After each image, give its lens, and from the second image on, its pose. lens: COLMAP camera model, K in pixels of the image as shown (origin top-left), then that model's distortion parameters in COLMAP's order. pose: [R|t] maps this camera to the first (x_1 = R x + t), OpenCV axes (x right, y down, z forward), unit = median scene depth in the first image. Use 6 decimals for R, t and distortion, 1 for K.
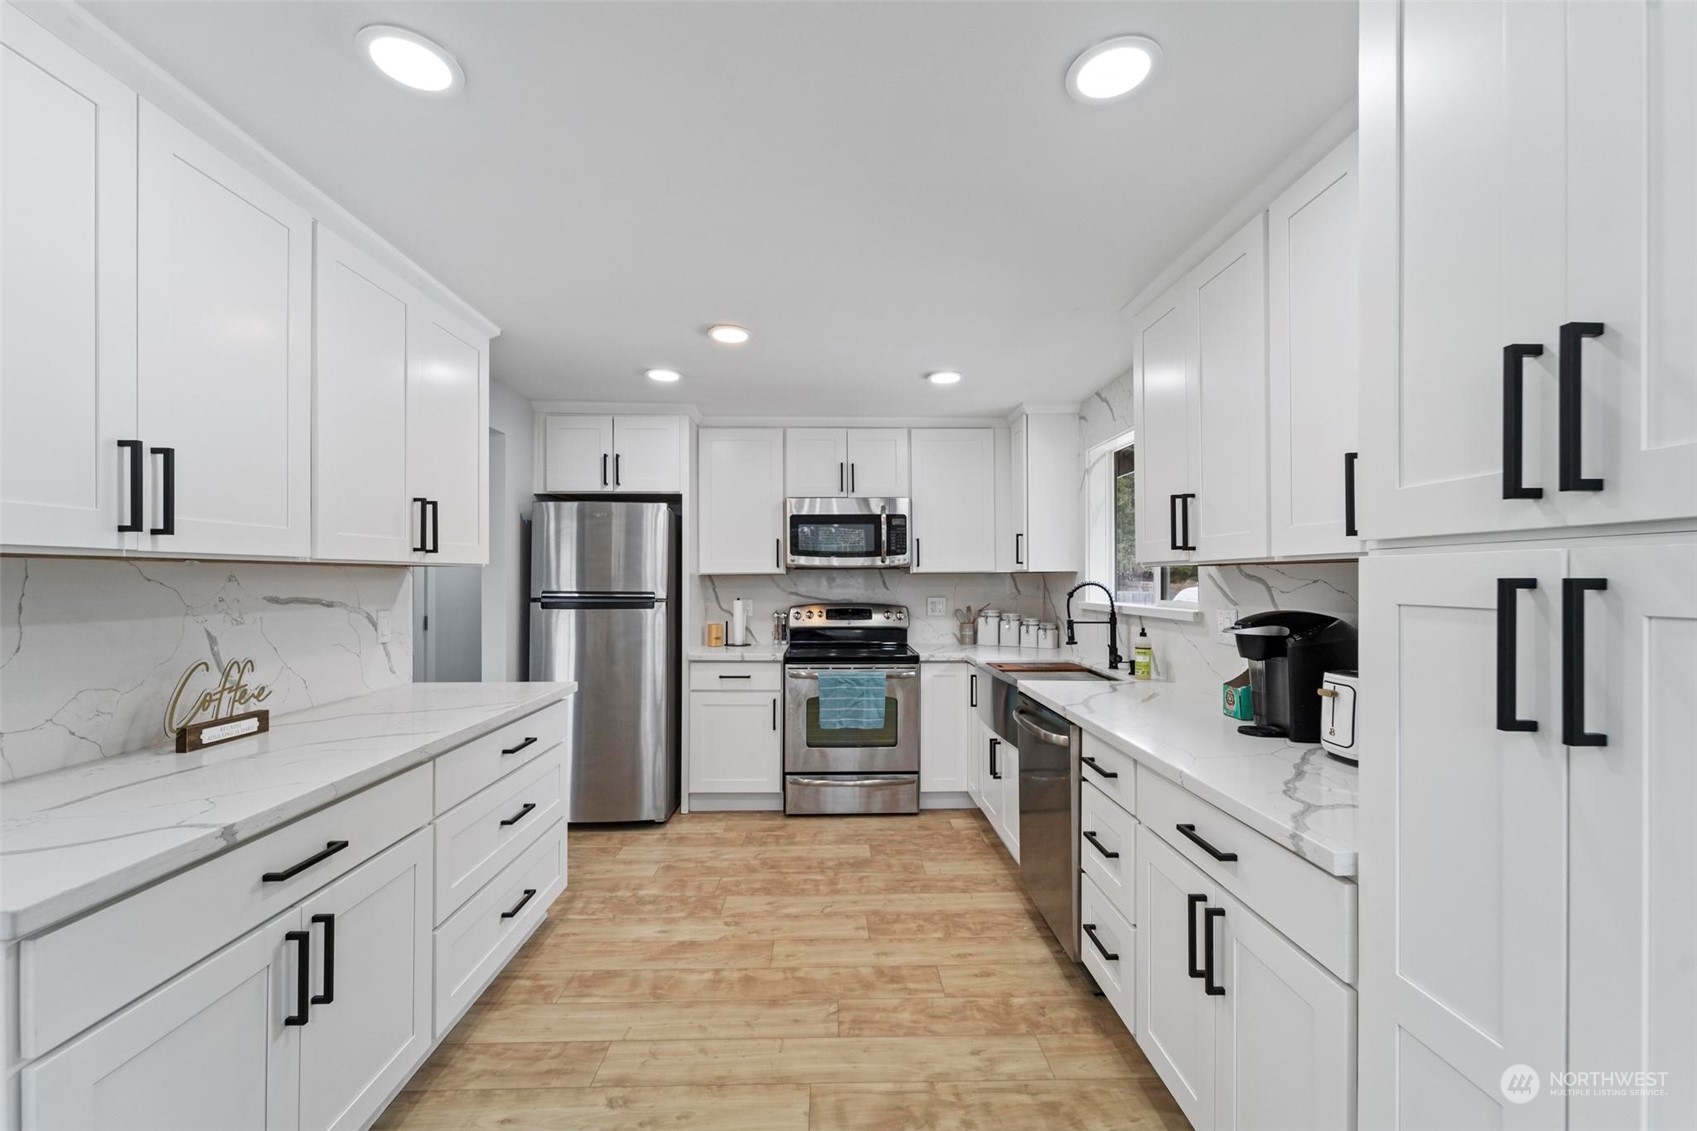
lens RADIAL K [[685.9, 0, 848.2], [0, 685.9, 581.8], [0, 0, 1]] dist [0.006336, -0.002219]
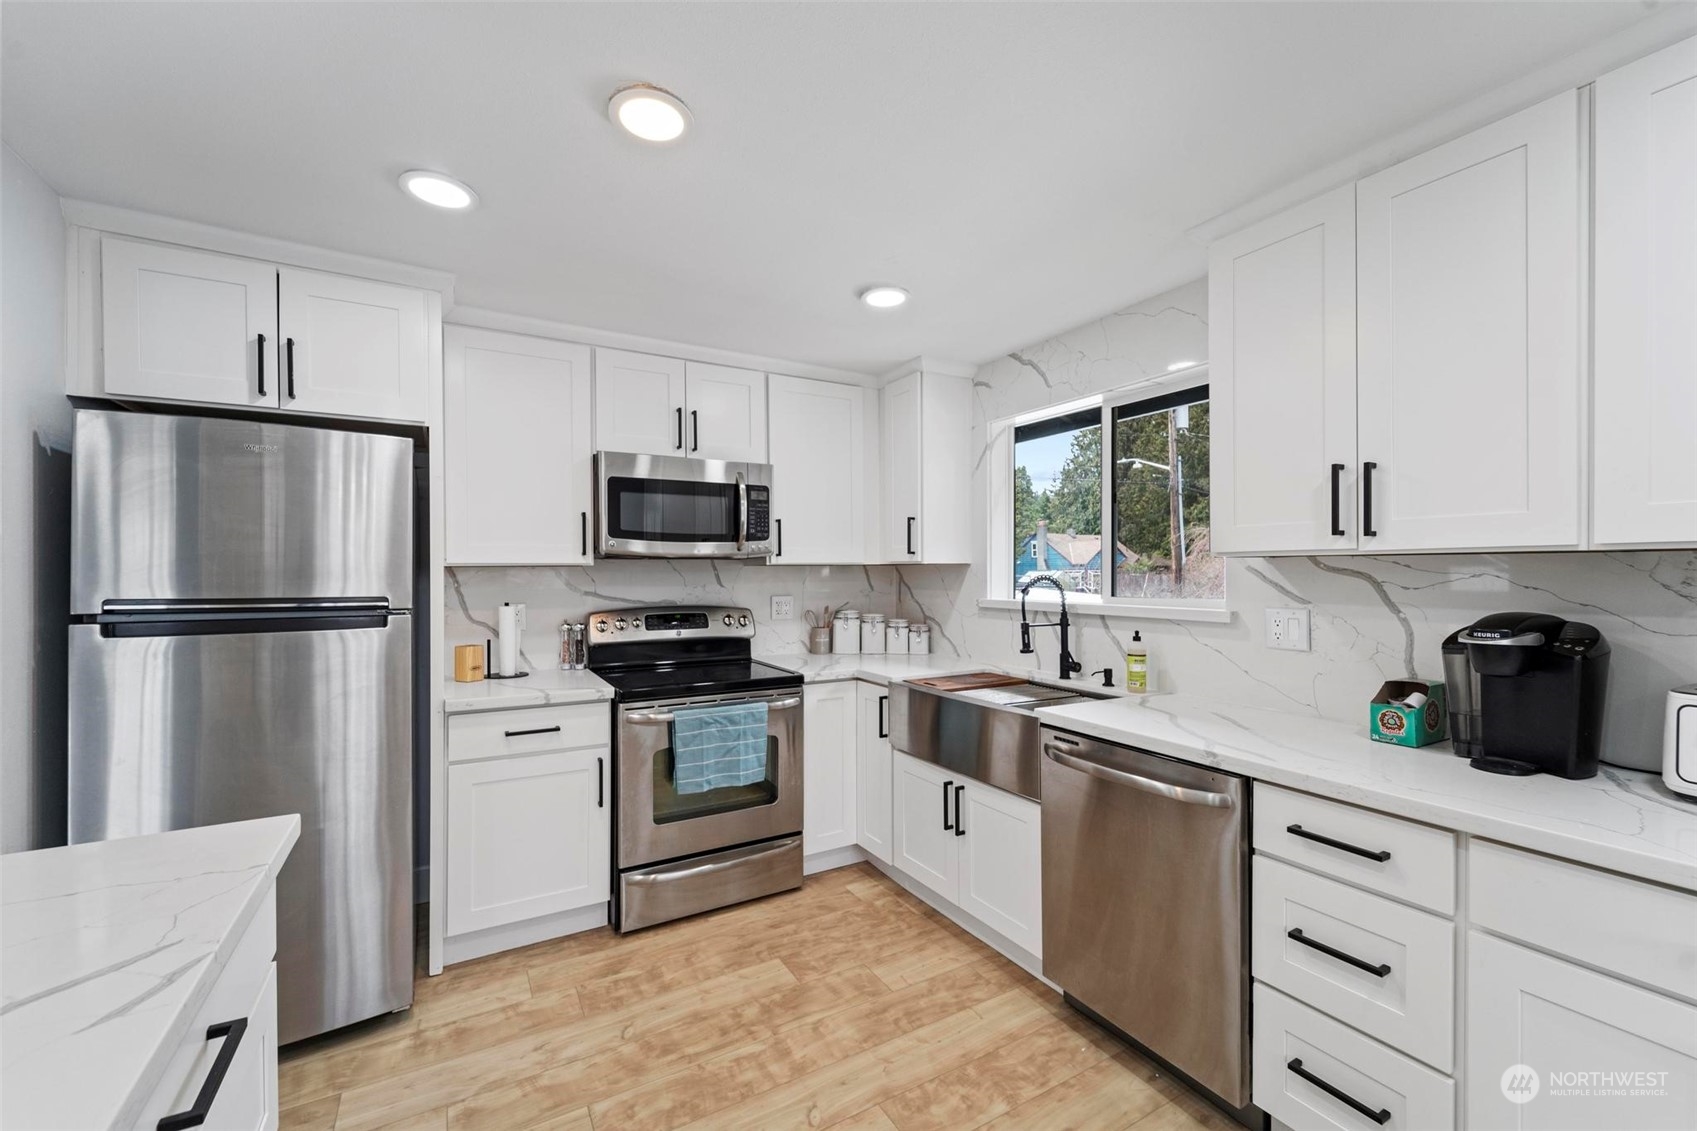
lens RADIAL K [[685.9, 0, 849.1], [0, 685.9, 576.3], [0, 0, 1]] dist [0.006336, -0.002219]
pose [[0.878585, -0.004074, 0.477568, -0.223941], [0.002730, 0.999990, 0.003509, -0.002726], [-0.477577, -0.001779, 0.878588, 0.343137]]
